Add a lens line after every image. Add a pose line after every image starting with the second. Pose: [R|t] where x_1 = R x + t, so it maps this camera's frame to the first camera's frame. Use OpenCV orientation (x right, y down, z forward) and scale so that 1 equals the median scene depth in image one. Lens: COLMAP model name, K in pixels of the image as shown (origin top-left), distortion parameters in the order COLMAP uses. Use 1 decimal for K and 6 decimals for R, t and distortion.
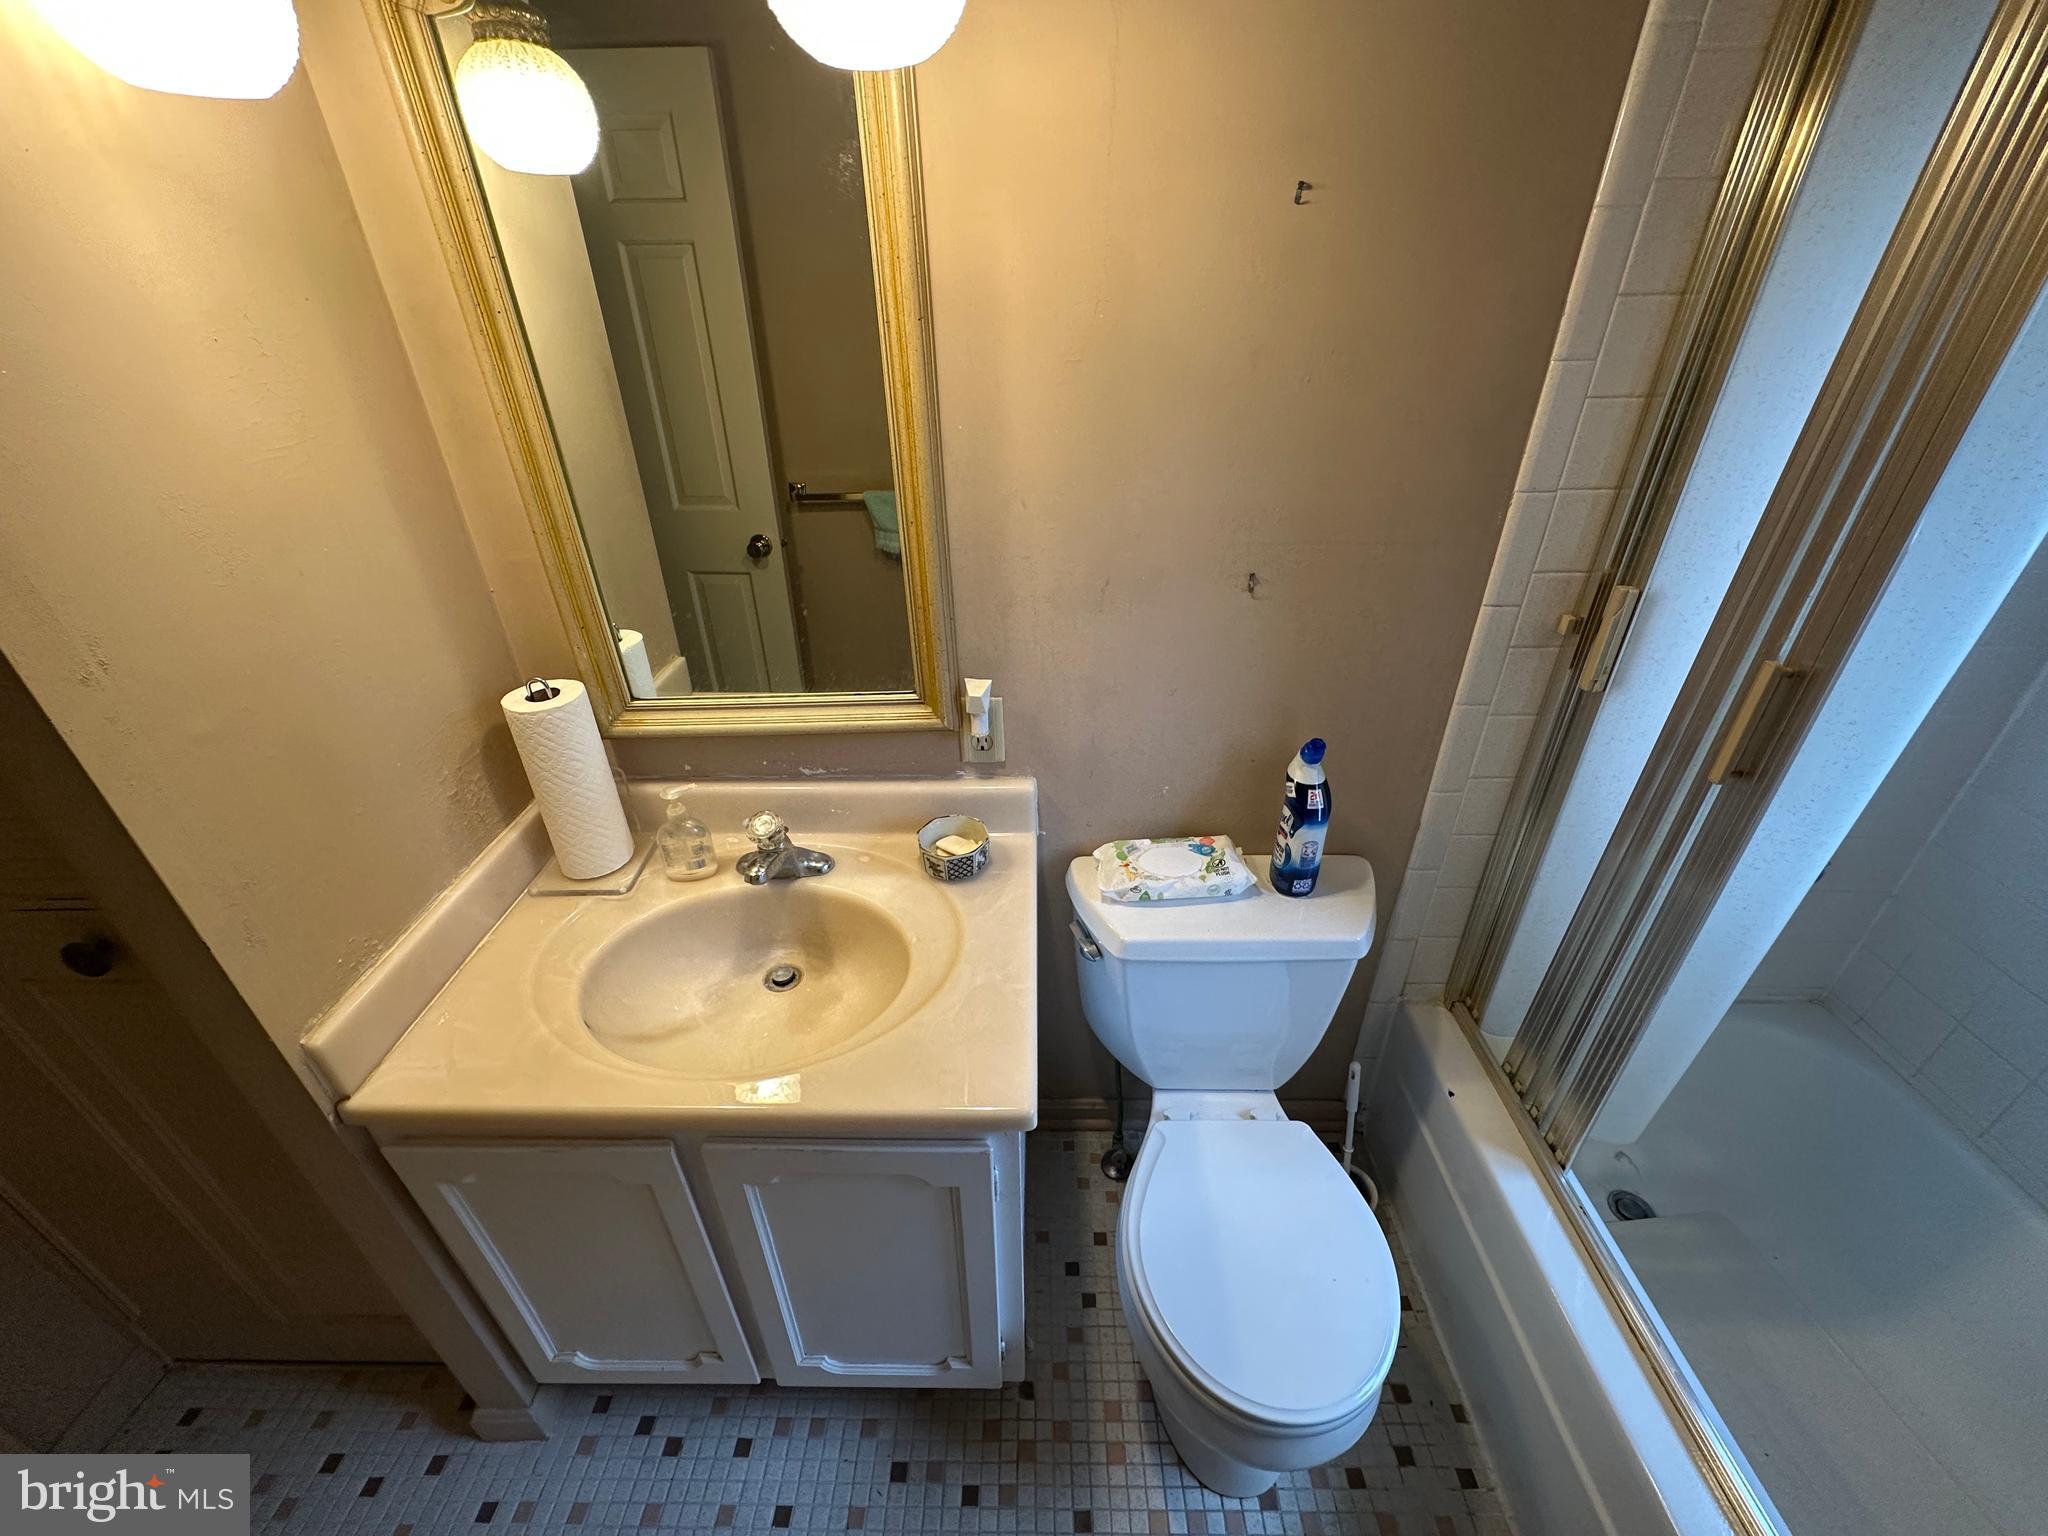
lens RADIAL K [[813.0, 0, 1024.0], [0, 813.0, 768.0], [0, 0, 1]] dist [-0.003068, 0.000378]
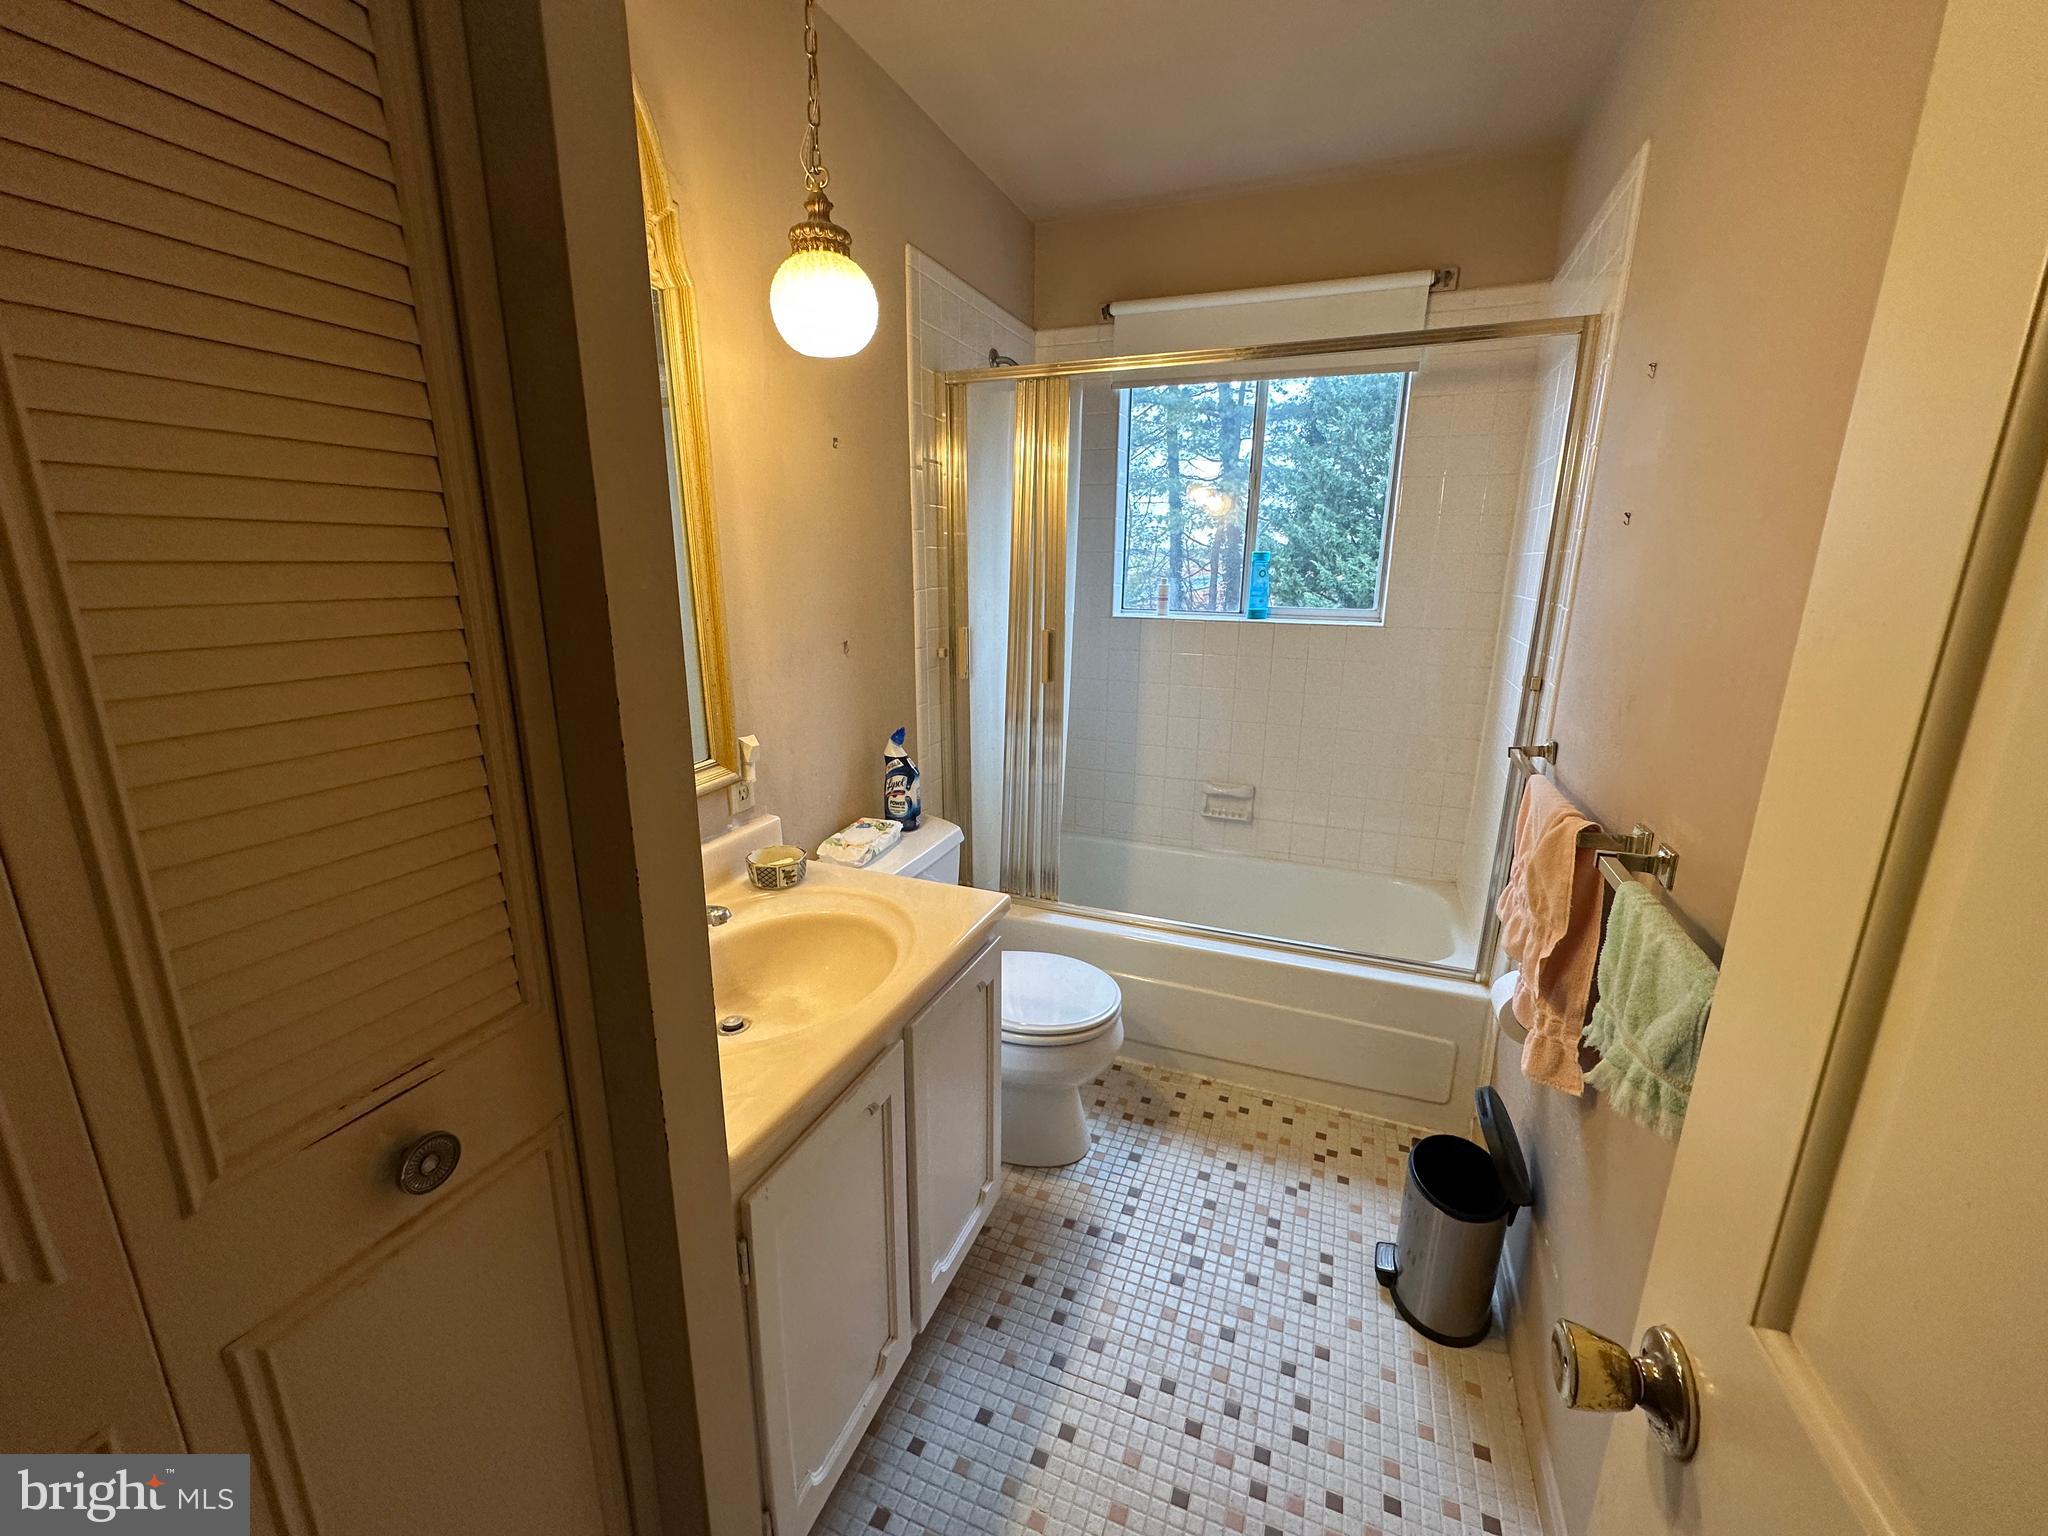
lens RADIAL K [[813.0, 0, 1024.0], [0, 813.0, 768.0], [0, 0, 1]] dist [-0.003068, 0.000378]
pose [[0.358332, -0.218512, 0.907662, -1.063010], [0.465398, 0.884619, 0.029232, 0.103941], [-0.809323, 0.411949, 0.418683, 0.096558]]
